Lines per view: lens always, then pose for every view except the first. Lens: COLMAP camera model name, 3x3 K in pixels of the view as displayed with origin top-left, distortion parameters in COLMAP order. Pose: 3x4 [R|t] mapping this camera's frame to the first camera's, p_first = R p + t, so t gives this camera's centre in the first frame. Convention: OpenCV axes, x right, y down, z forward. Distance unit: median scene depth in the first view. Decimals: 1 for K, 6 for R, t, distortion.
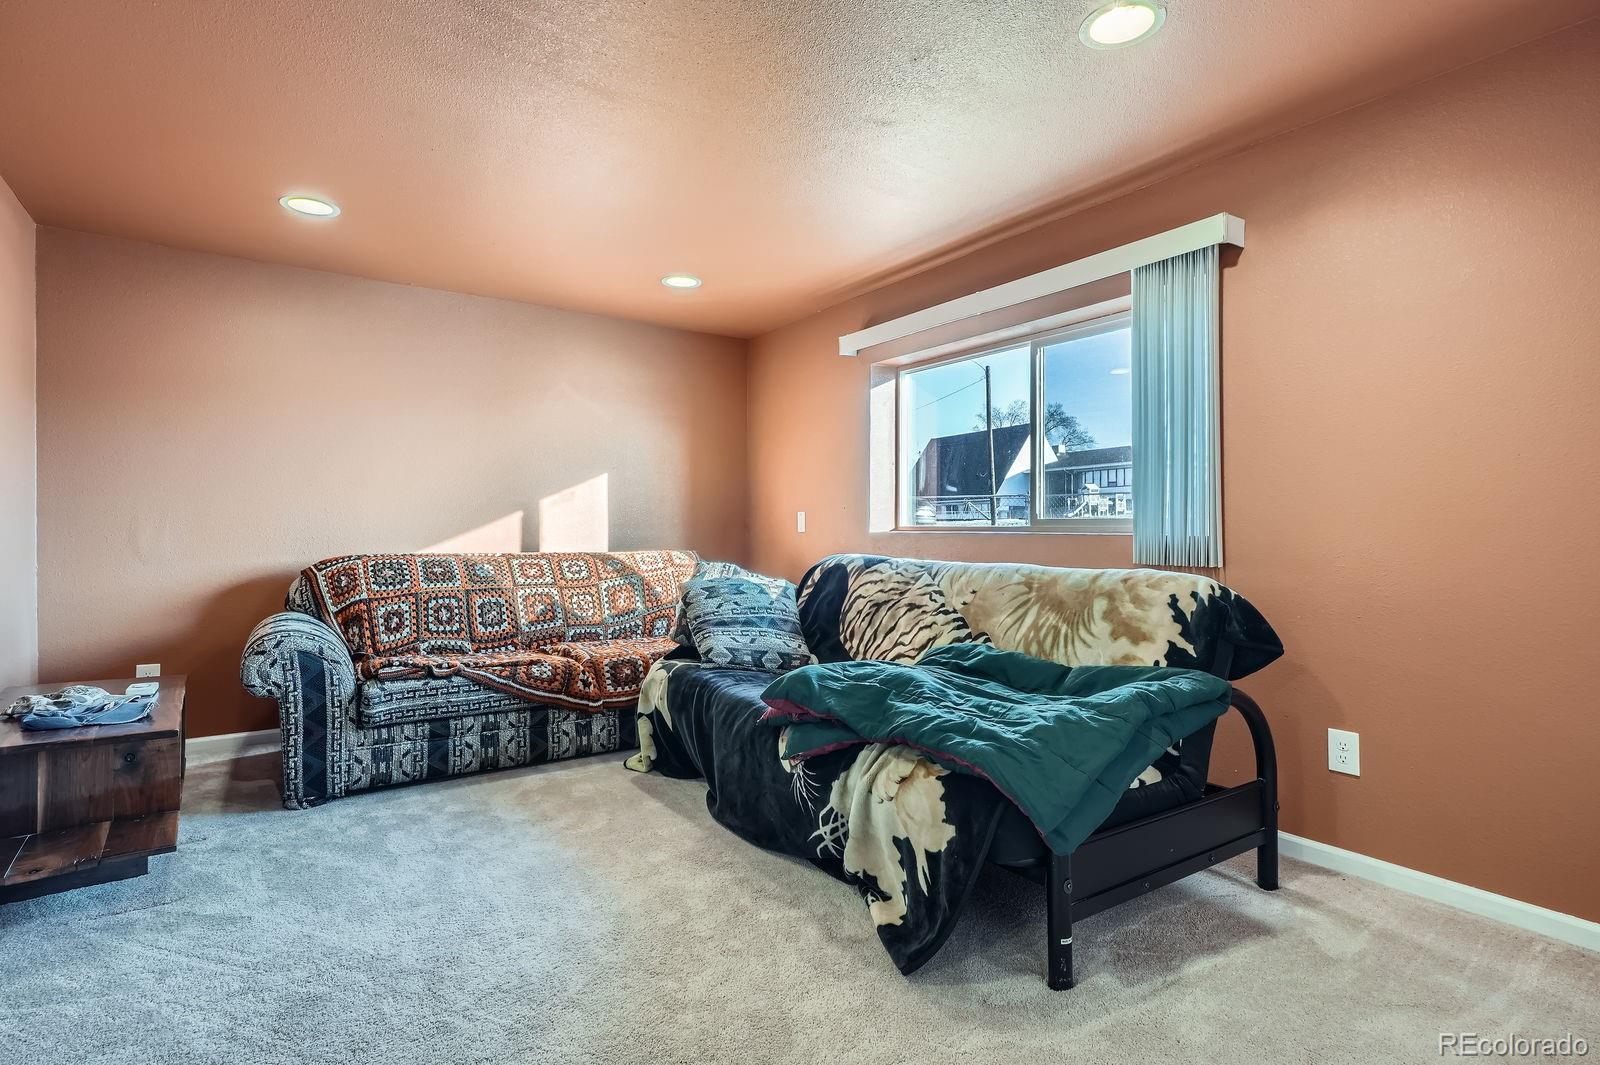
lens RADIAL K [[796.3, 0, 803.3], [0, 796.3, 525.8], [0, 0, 1]] dist [-0.010385, 0.007364]
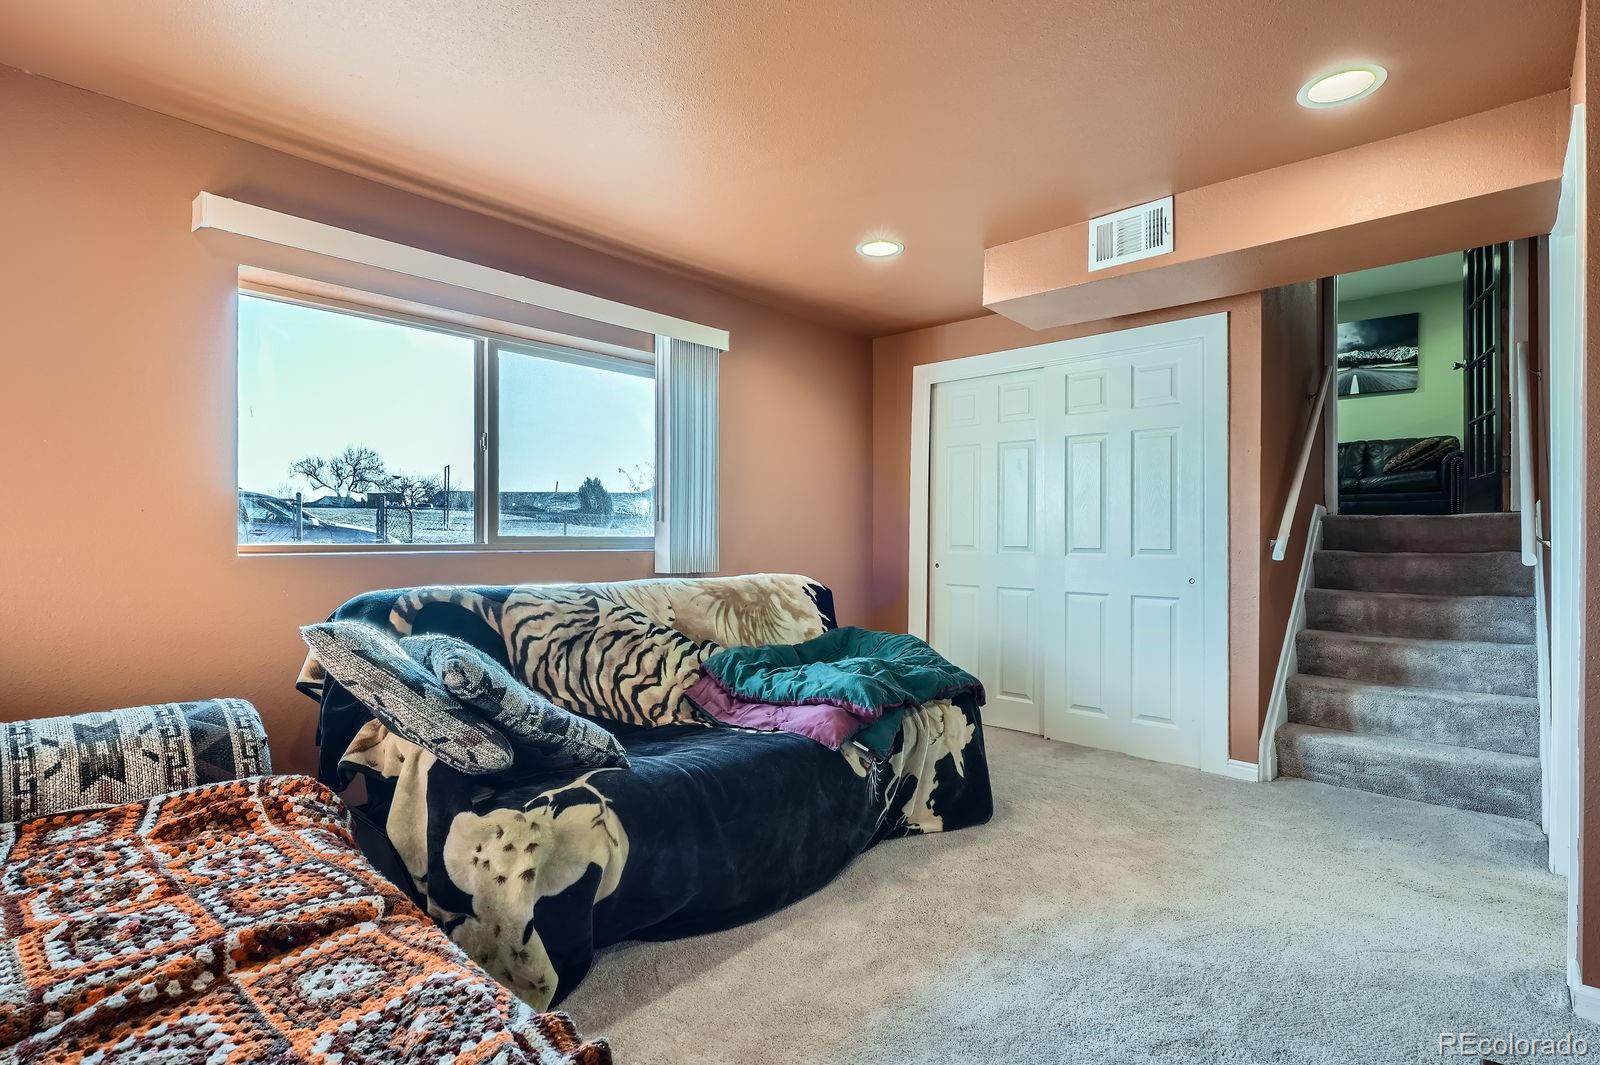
lens RADIAL K [[796.3, 0, 804.0], [0, 796.3, 531.1], [0, 0, 1]] dist [-0.010385, 0.007364]
pose [[-0.241499, 0.007846, 0.970369, -0.835649], [-0.004150, 0.999950, -0.009118, -0.008002], [-0.970392, -0.006229, -0.241454, 1.078138]]
